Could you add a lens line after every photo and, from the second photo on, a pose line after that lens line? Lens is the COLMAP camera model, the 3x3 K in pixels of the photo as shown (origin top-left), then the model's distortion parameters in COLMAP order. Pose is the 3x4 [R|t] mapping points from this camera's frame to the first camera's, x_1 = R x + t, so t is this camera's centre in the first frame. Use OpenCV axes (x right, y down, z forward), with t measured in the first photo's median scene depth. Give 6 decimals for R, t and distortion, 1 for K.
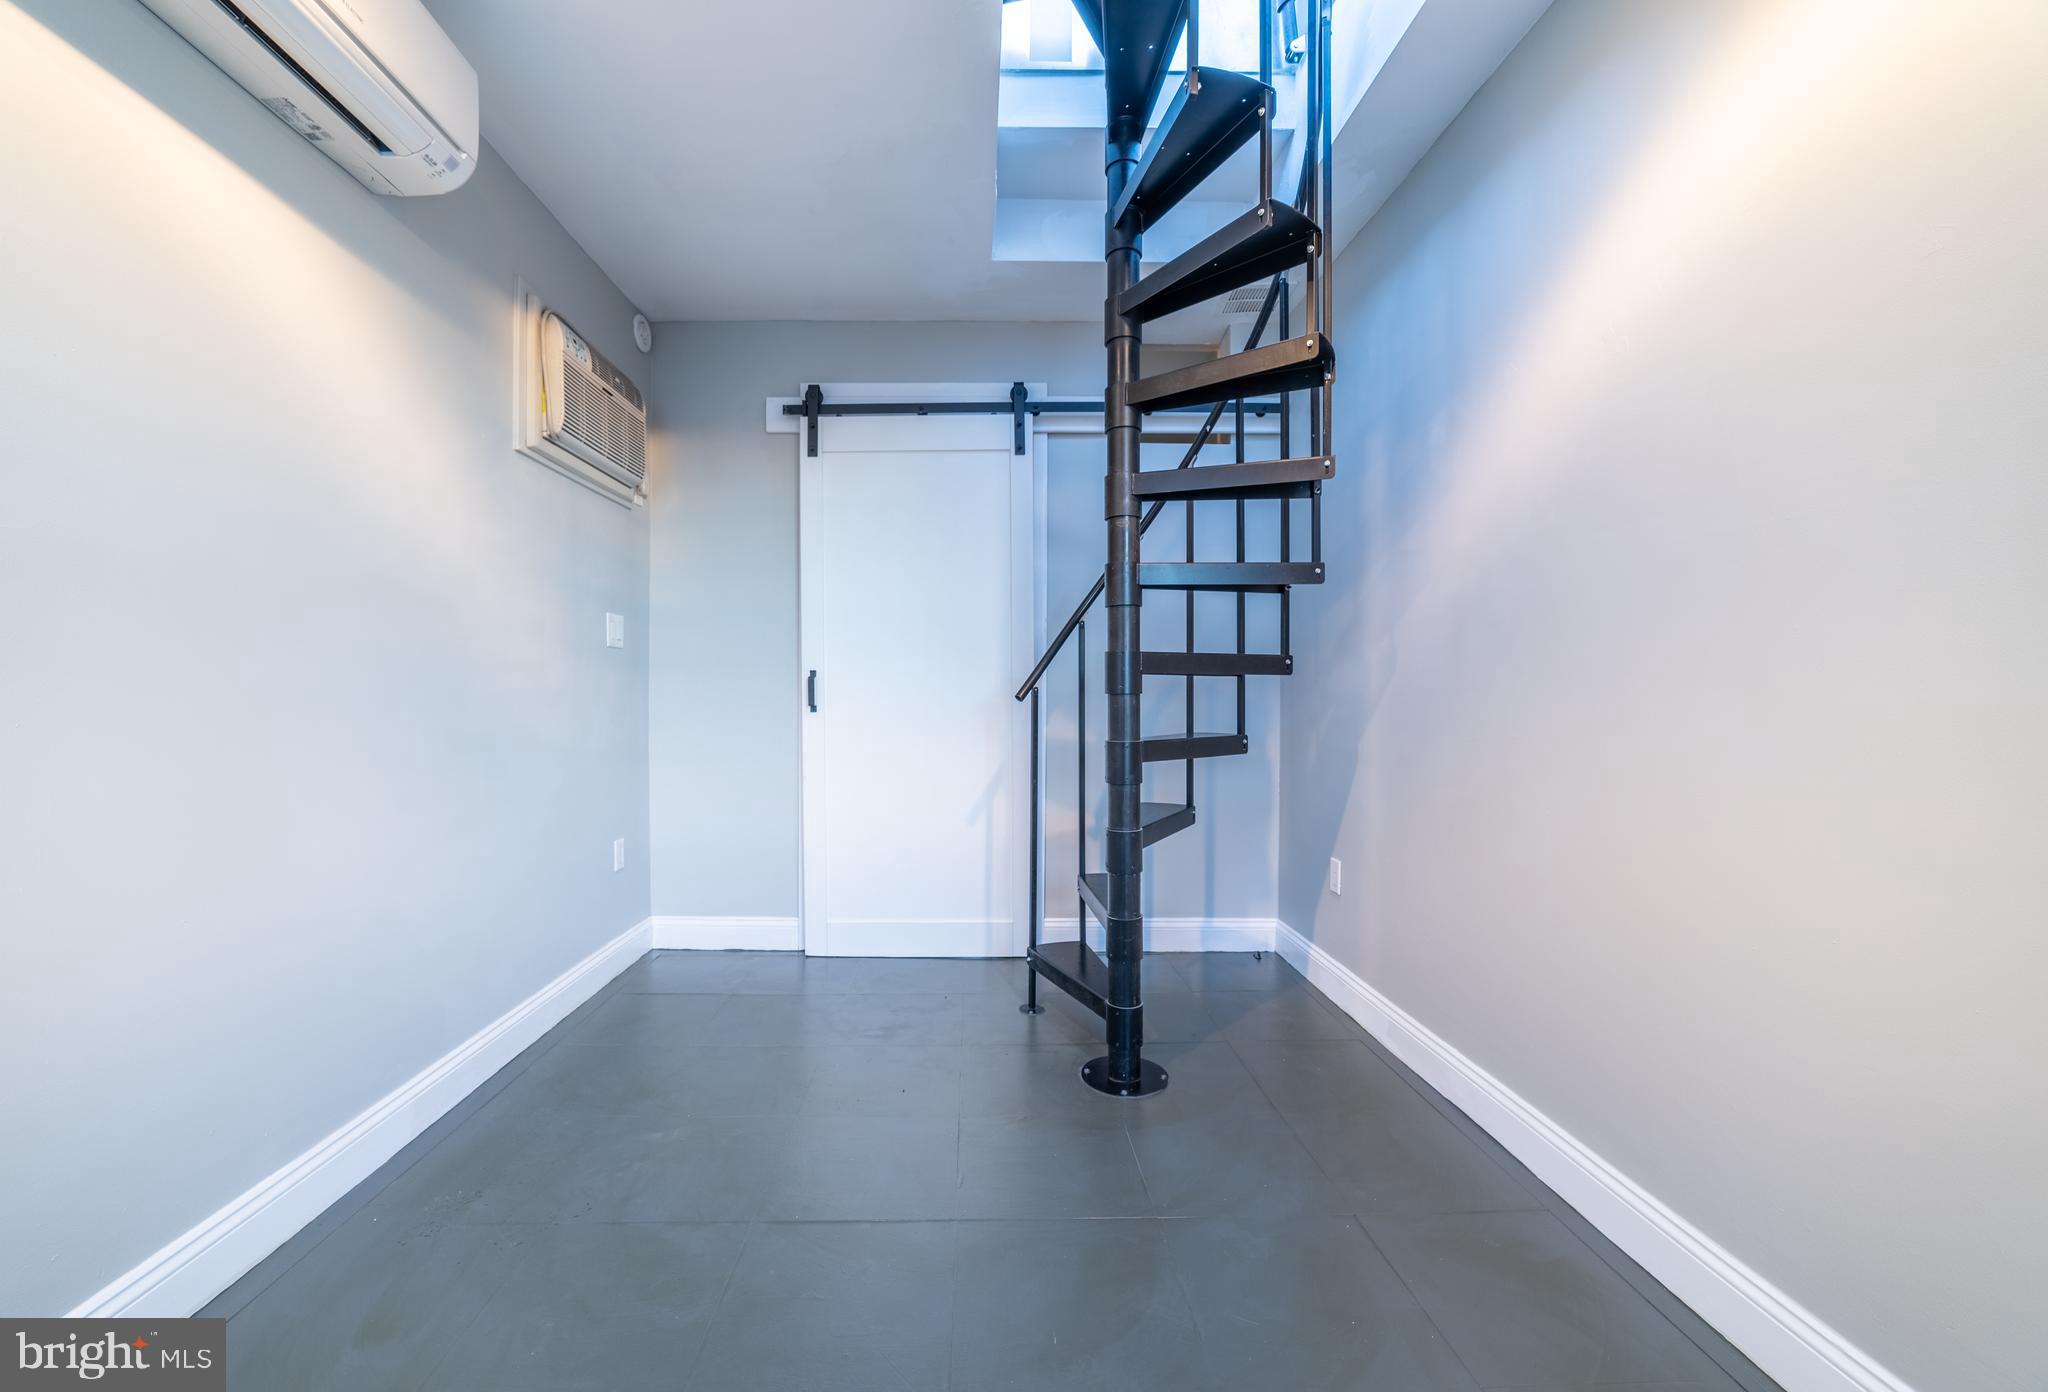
lens RADIAL K [[795.2, 0, 998.3], [0, 795.2, 699.7], [0, 0, 1]] dist [-0.026571, 0.008847]
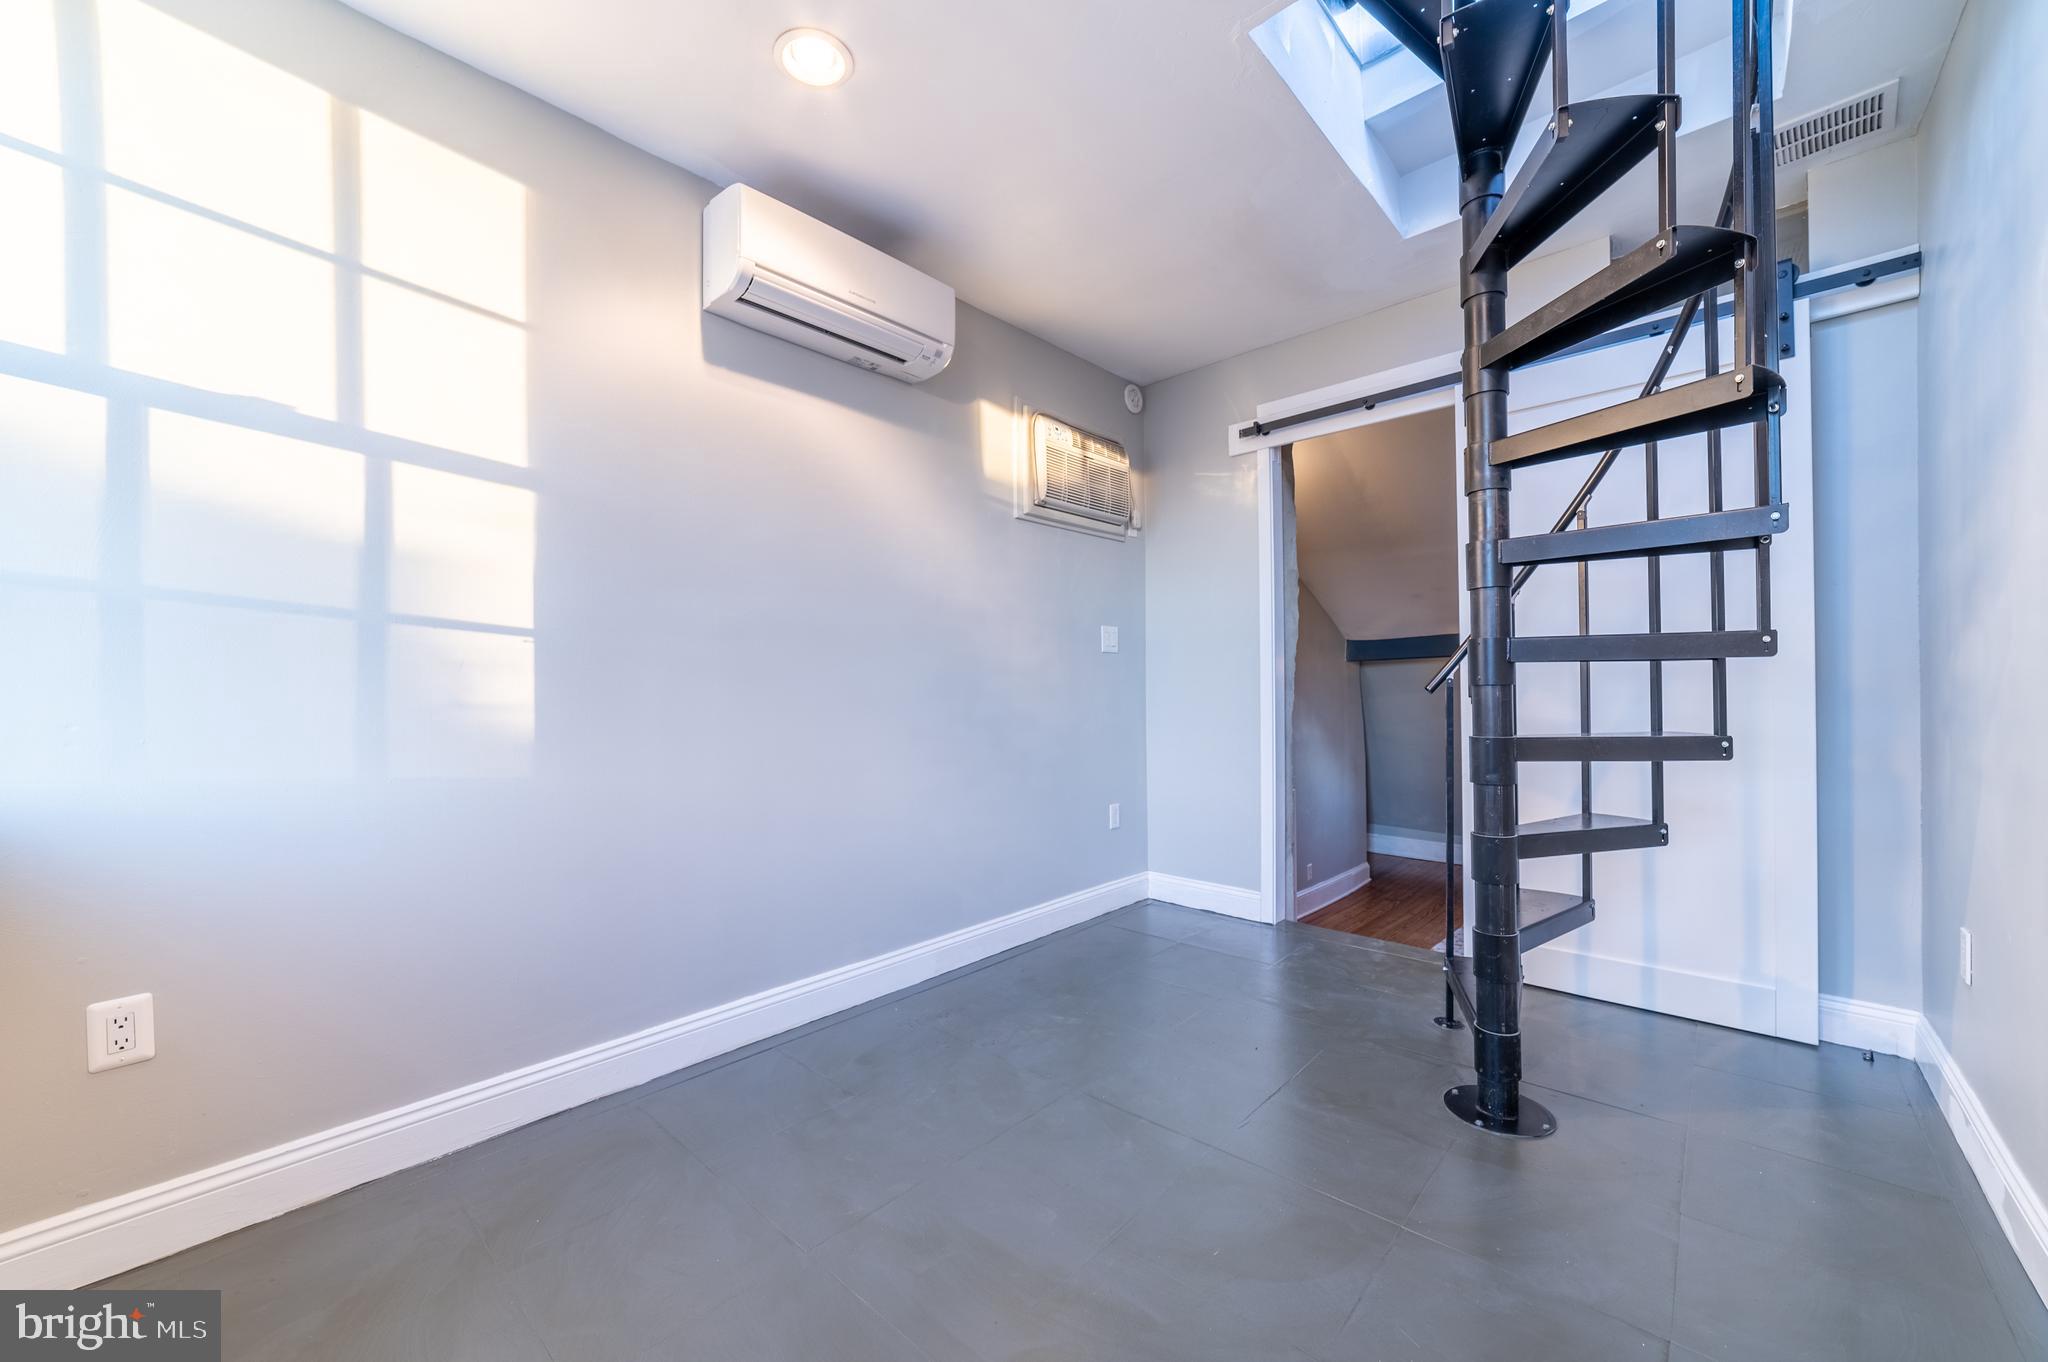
lens RADIAL K [[782.9, 0, 1025.8], [0, 782.9, 684.5], [0, 0, 1]] dist [-0.028098, 0.009647]
pose [[0.722535, -0.012308, -0.691224, 0.383634], [0.004931, 0.999908, -0.012650, 0.001000], [0.691316, 0.005732, 0.722529, -0.006829]]
